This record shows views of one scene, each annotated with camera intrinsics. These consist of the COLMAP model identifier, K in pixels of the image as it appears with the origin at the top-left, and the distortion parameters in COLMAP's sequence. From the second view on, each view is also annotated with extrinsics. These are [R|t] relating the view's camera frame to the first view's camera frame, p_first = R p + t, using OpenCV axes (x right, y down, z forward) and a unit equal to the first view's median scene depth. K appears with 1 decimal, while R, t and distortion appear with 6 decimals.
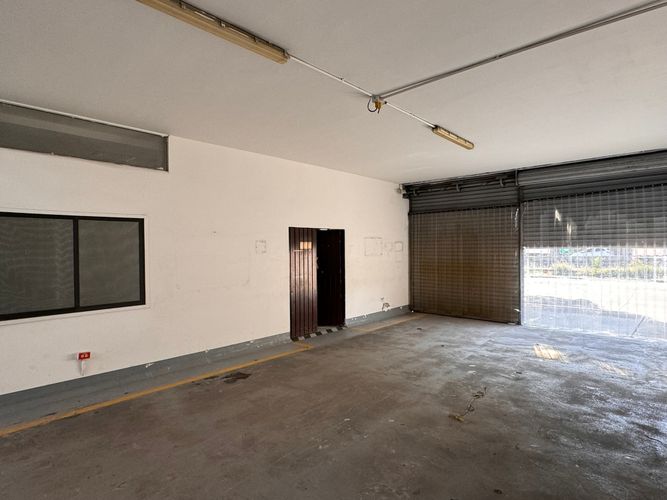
lens RADIAL K [[371.0, 0, 332.0], [0, 371.0, 248.8], [0, 0, 1]] dist [-0.000254, 0.000813]
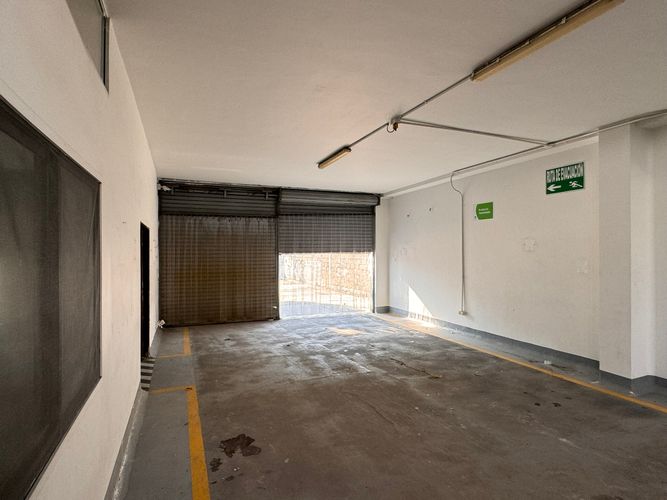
lens RADIAL K [[371.0, 0, 332.1], [0, 371.0, 252.0], [0, 0, 1]] dist [-0.000254, 0.000813]
pose [[0.423553, 0.009410, 0.905823, -0.778263], [0.001528, 0.999937, -0.011102, 0.007755], [-0.905870, 0.006087, 0.423512, 0.557339]]
